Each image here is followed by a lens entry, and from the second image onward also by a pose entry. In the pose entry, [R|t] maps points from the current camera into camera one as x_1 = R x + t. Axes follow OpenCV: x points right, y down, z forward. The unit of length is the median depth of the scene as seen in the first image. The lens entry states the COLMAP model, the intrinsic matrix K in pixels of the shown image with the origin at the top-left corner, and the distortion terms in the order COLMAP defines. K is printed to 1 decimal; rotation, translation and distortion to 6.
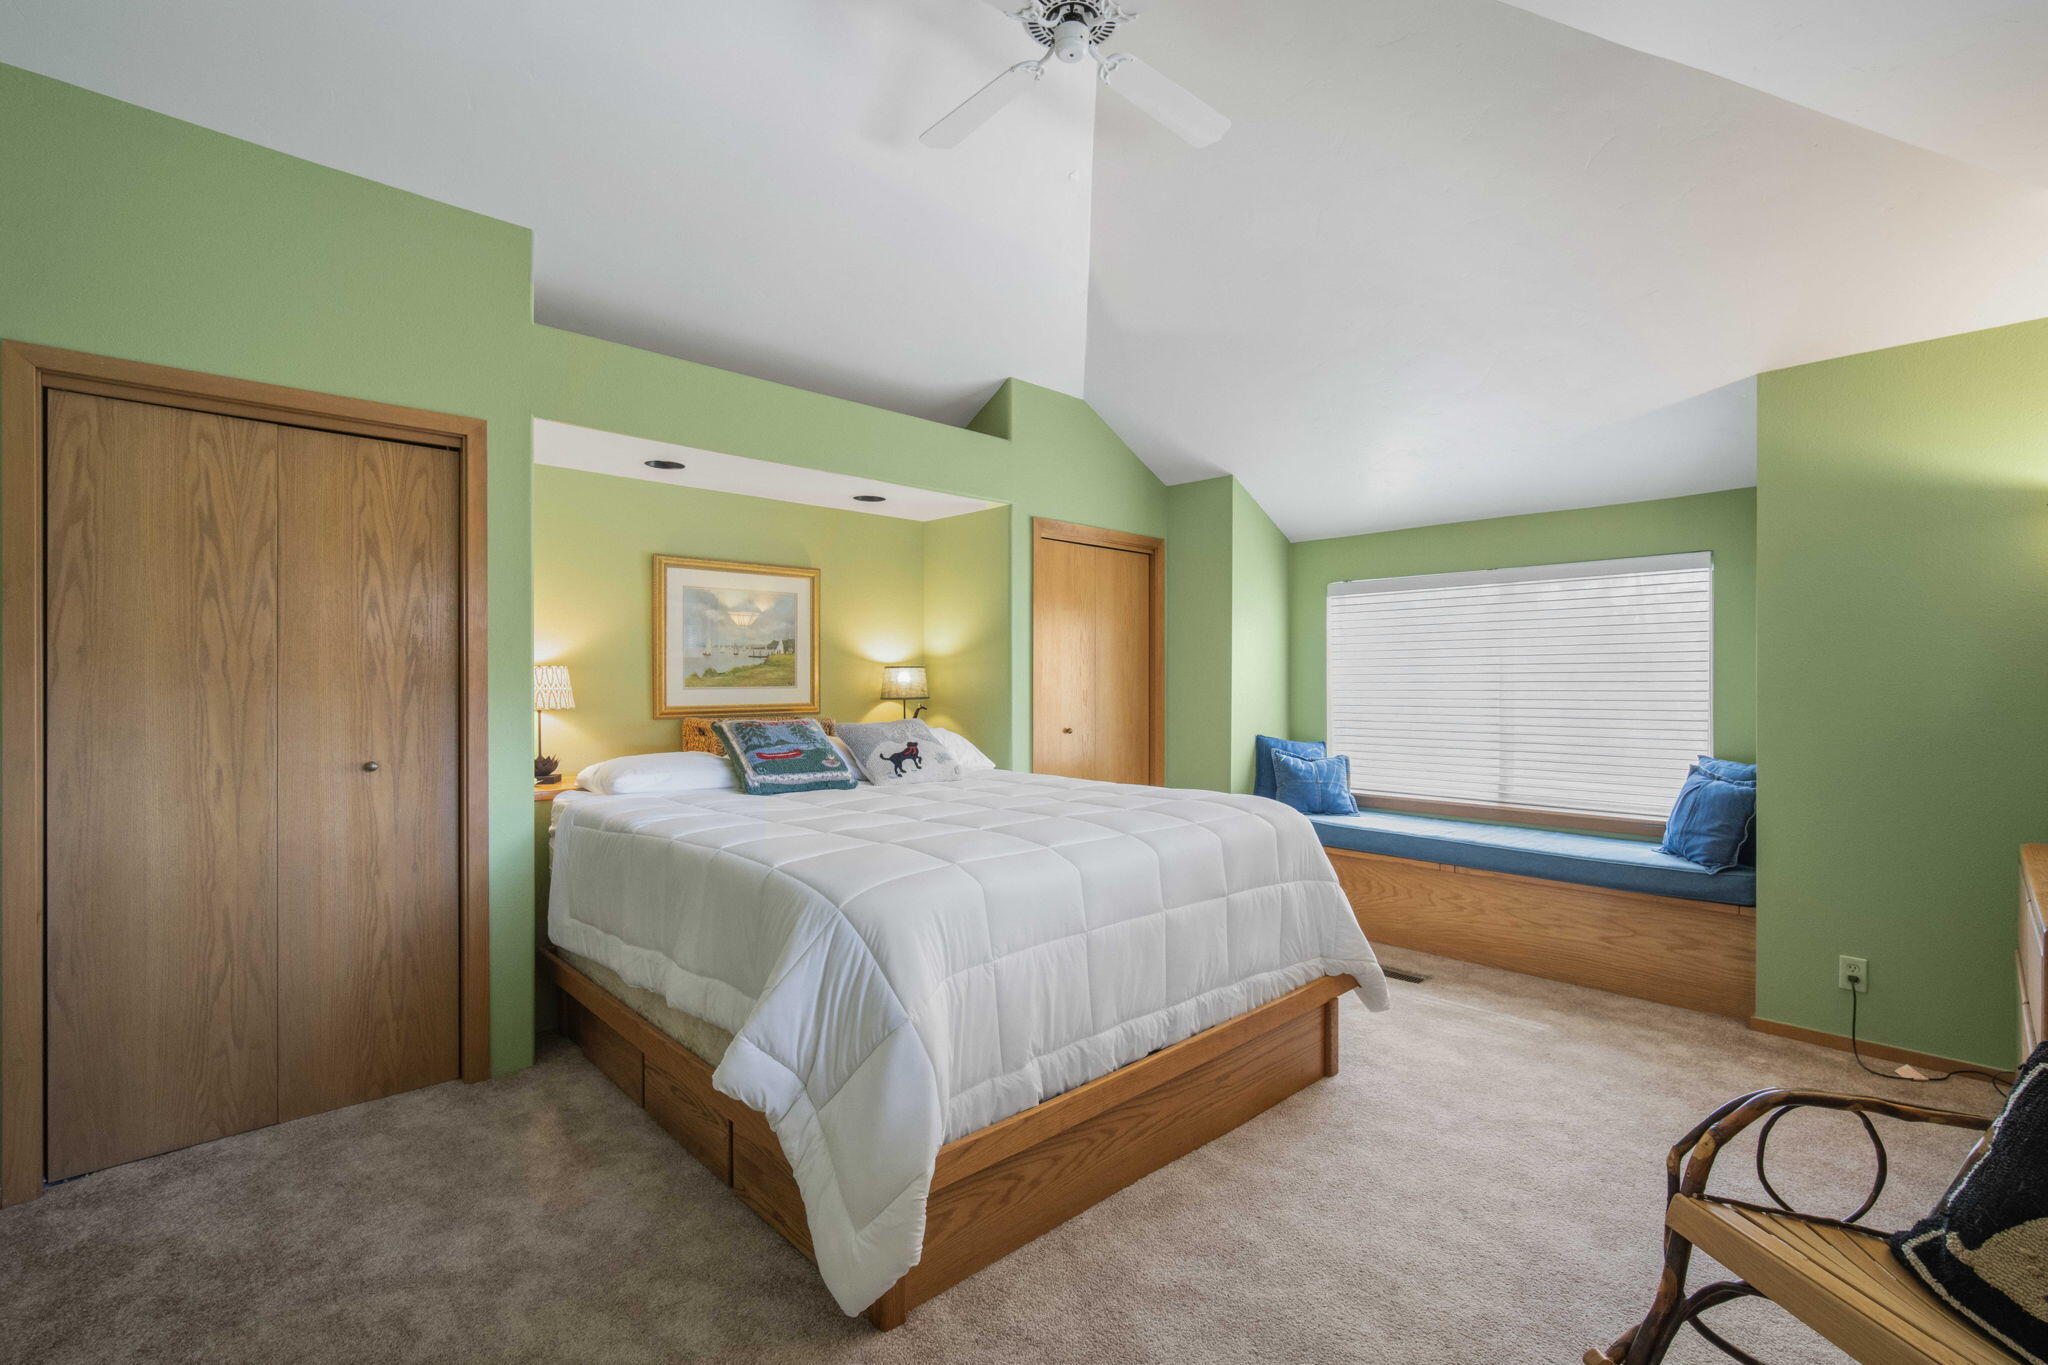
lens RADIAL K [[907.4, 0, 1021.3], [0, 907.4, 667.0], [0, 0, 1]] dist [-0.007771, 0.001101]
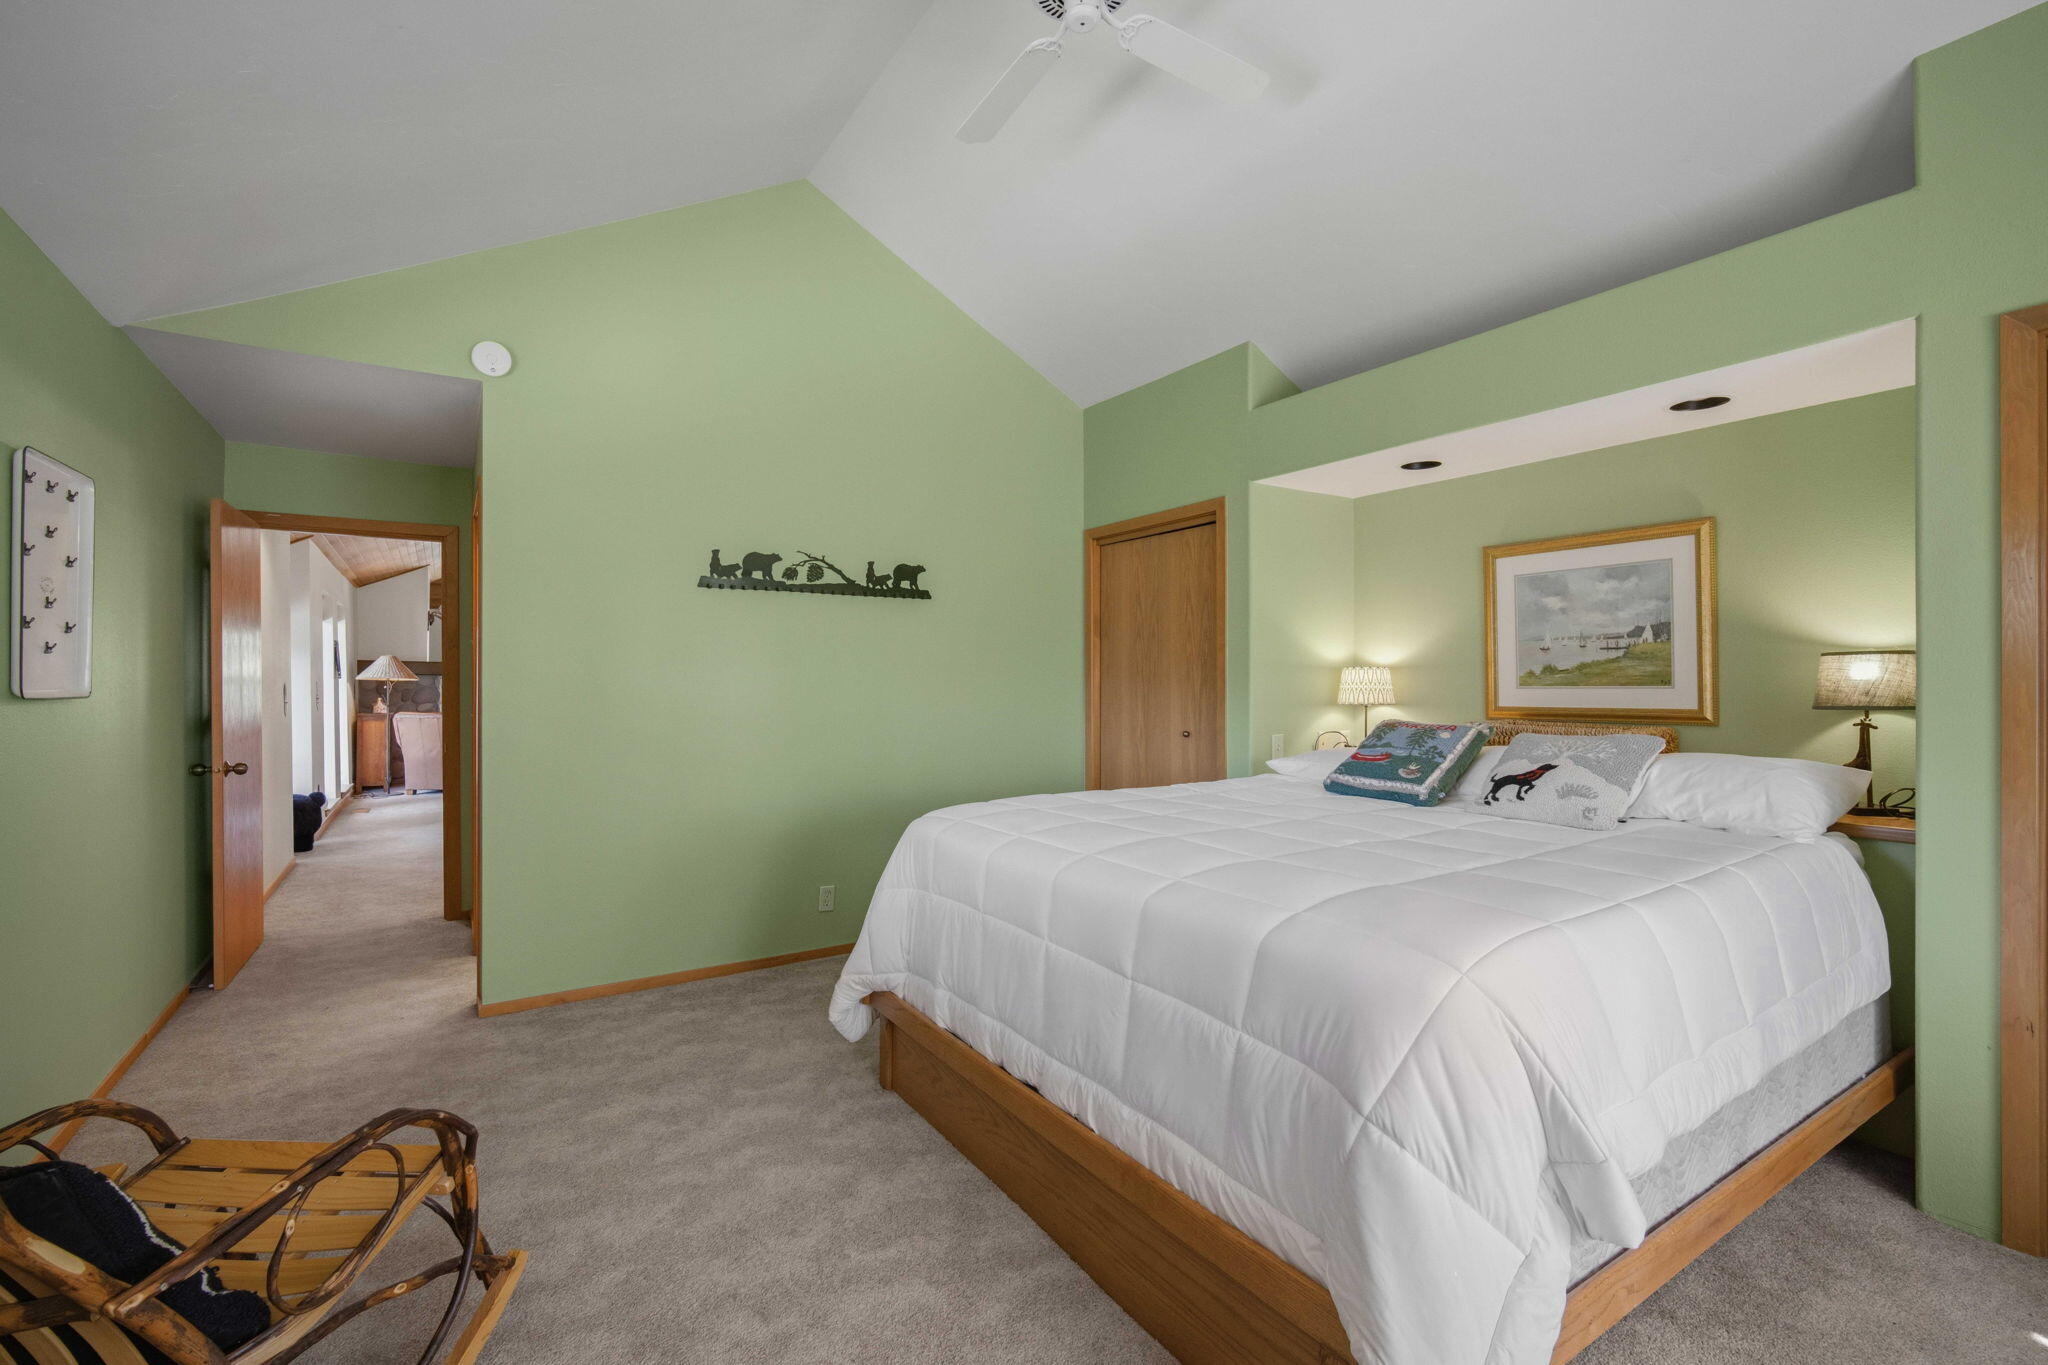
lens RADIAL K [[907.4, 0, 1021.3], [0, 907.4, 667.0], [0, 0, 1]] dist [-0.007771, 0.001101]
pose [[-0.187641, -0.018942, -0.982055, 0.620719], [0.016654, 0.999609, -0.022462, 0.015077], [0.982096, -0.020570, -0.187253, 0.693460]]
